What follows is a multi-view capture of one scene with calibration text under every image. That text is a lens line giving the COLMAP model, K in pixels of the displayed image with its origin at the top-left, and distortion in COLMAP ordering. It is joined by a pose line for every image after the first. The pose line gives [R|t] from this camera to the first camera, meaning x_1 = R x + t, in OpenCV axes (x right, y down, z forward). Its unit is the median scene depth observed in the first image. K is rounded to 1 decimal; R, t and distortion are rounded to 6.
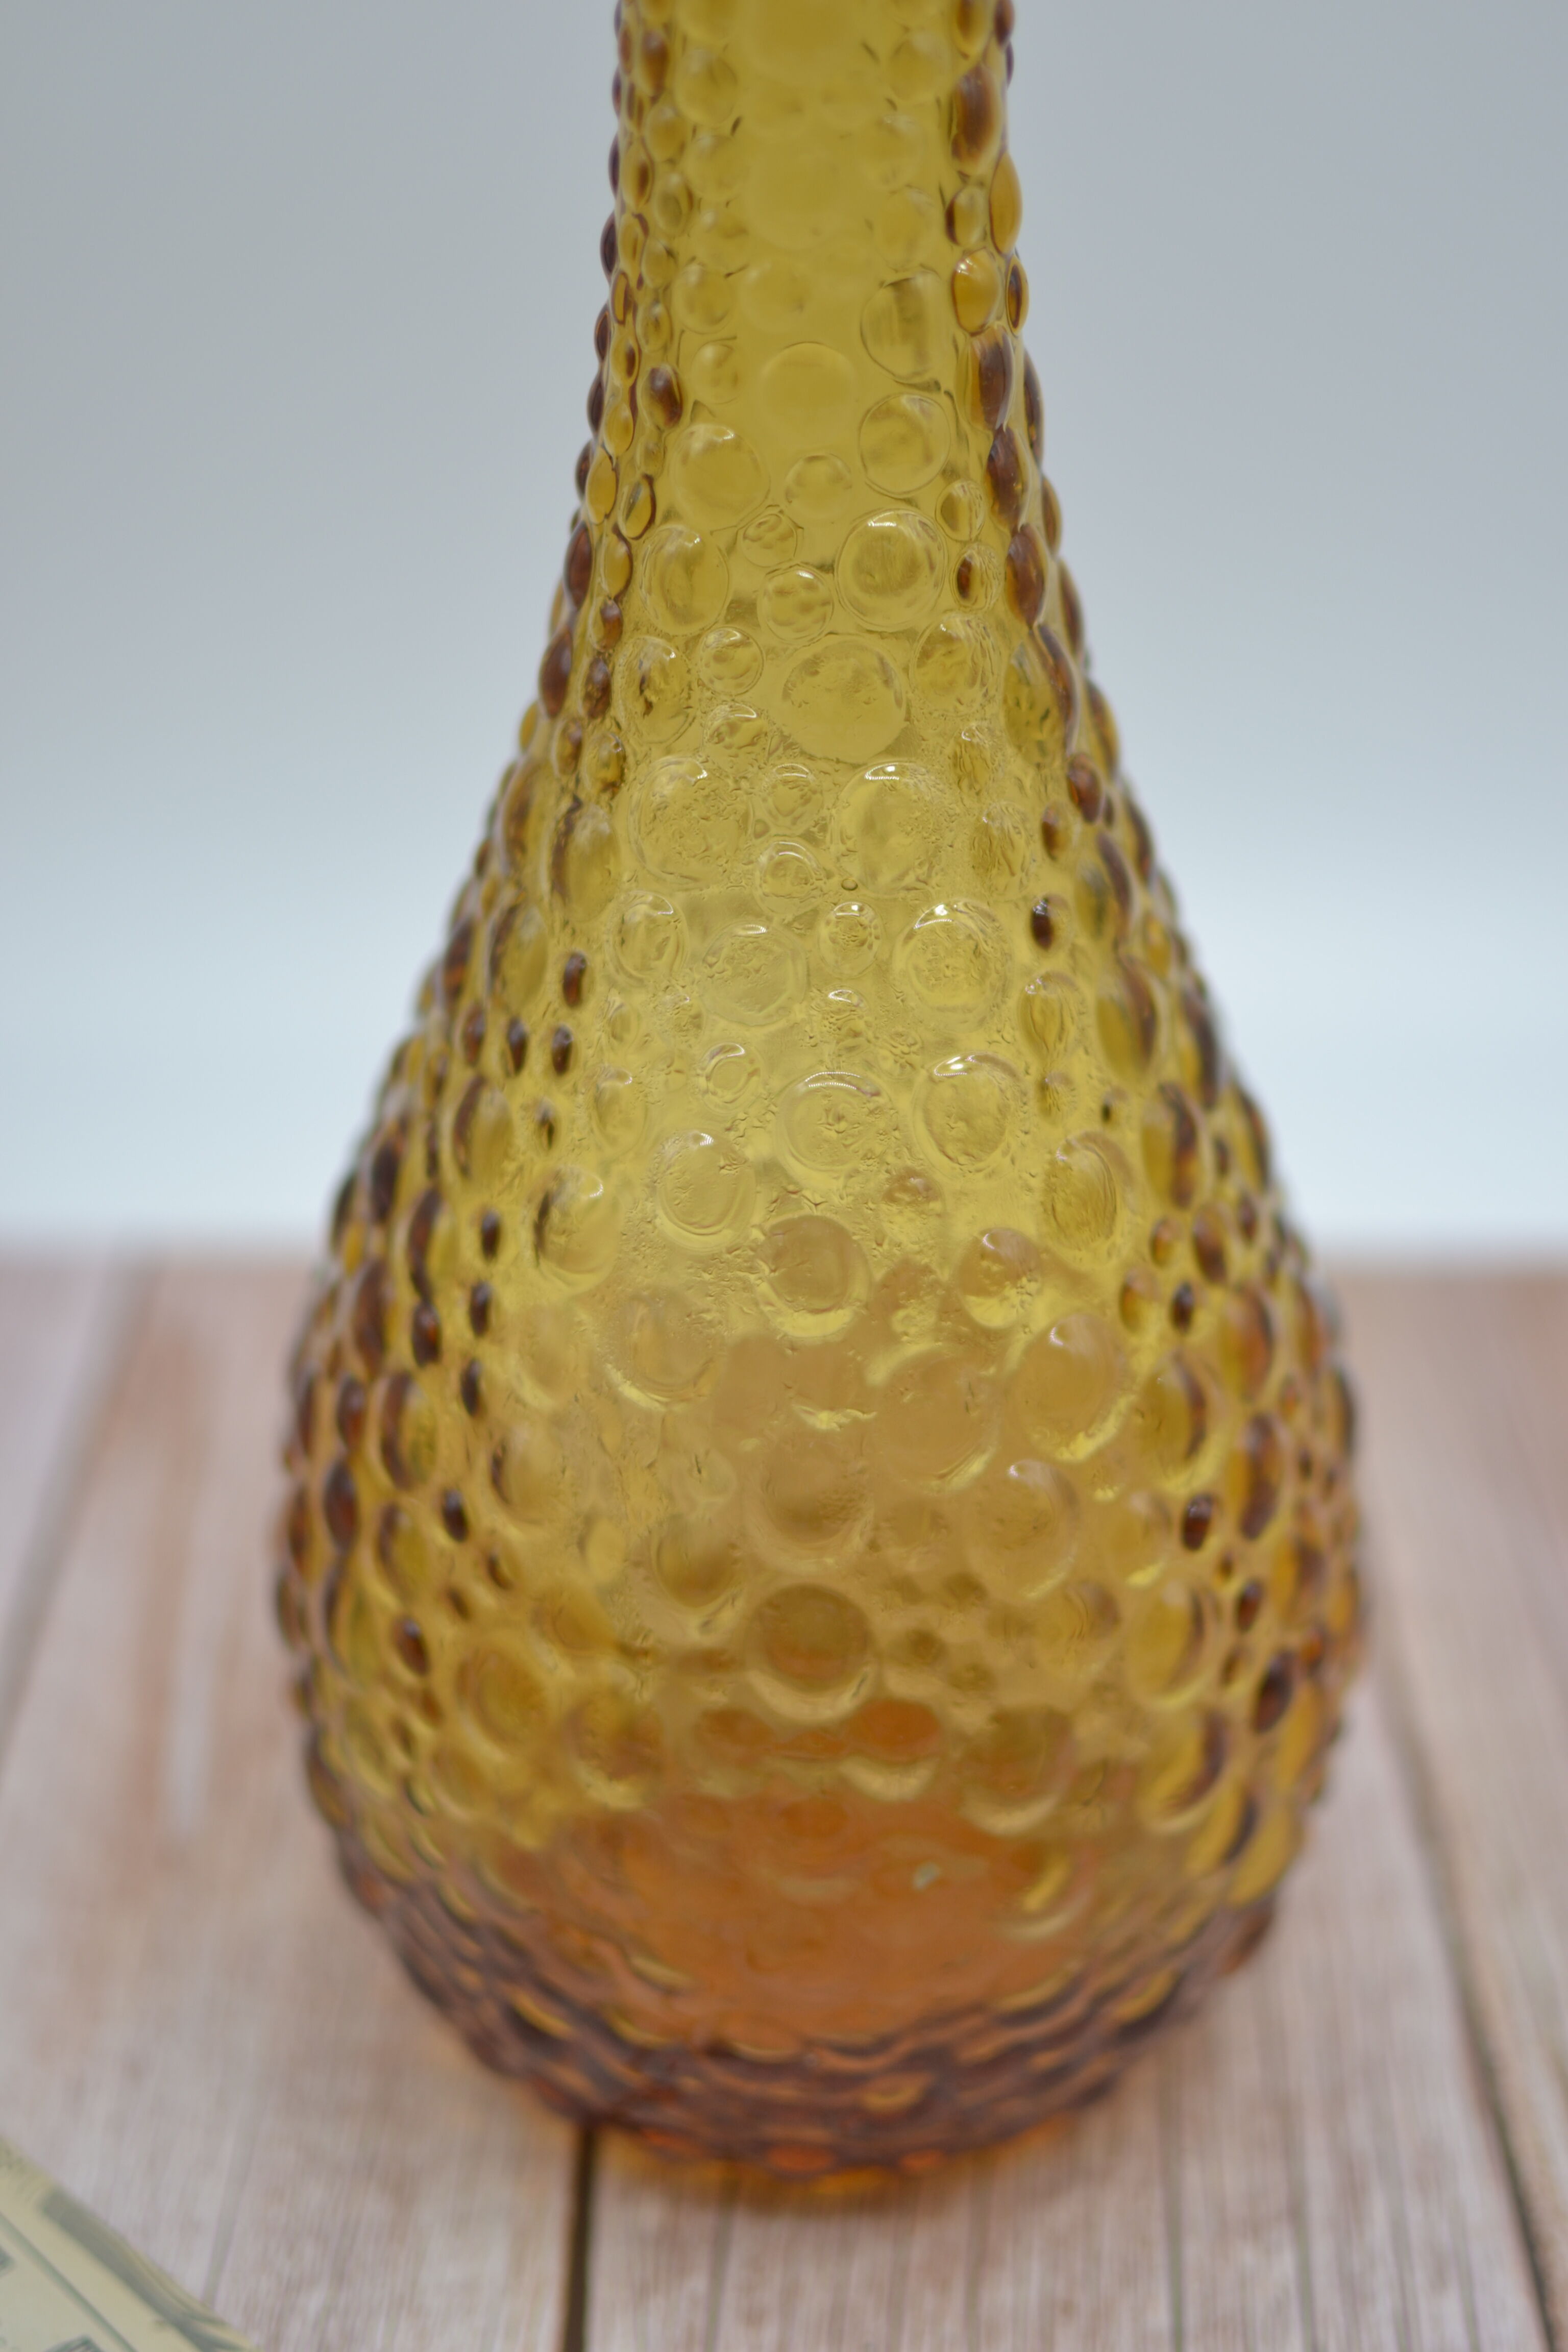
lens RADIAL K [[3816.1, 0, 784.0], [0, 3816.1, 1176.0], [0, 0, 1]] dist [0.010114, -0.116374]
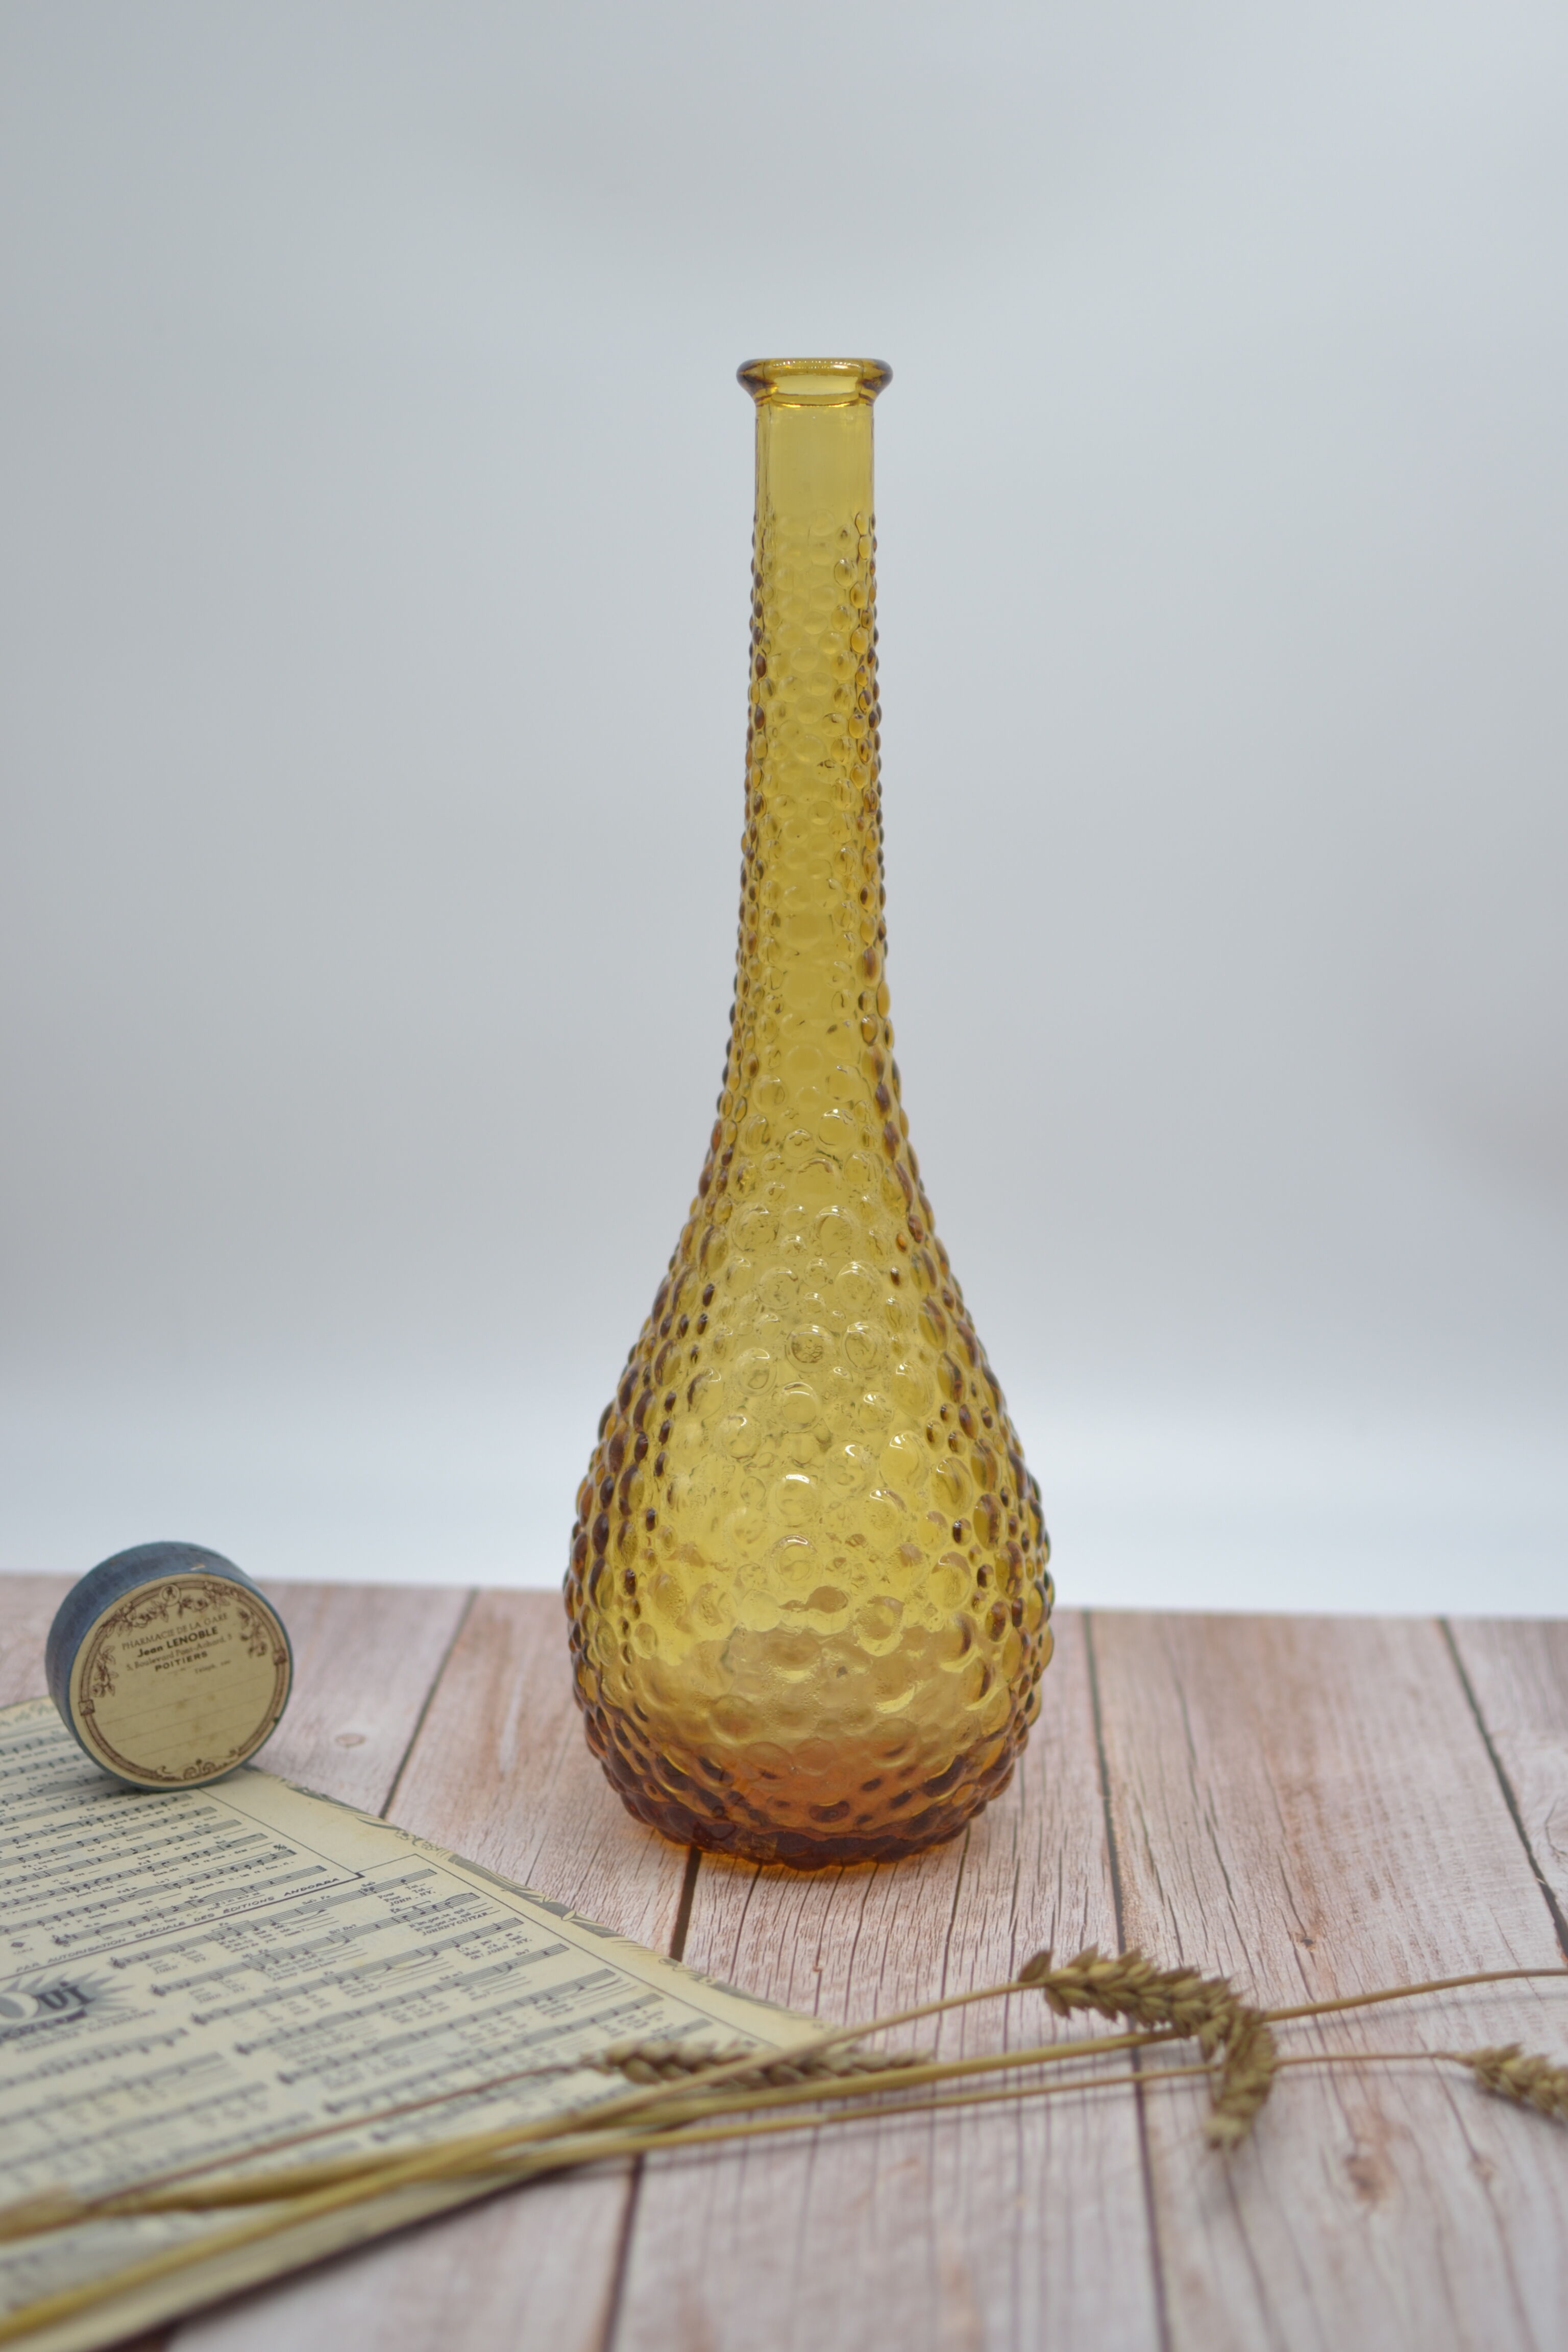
lens RADIAL K [[3816.1, 0, 784.0], [0, 3816.1, 1176.0], [0, 0, 1]] dist [0.010114, -0.116374]
pose [[0.999122, 0.019730, -0.036947, 0.083316], [-0.030246, 0.950065, -0.310583, 0.634105], [0.028974, 0.311428, 0.949828, -1.362990]]
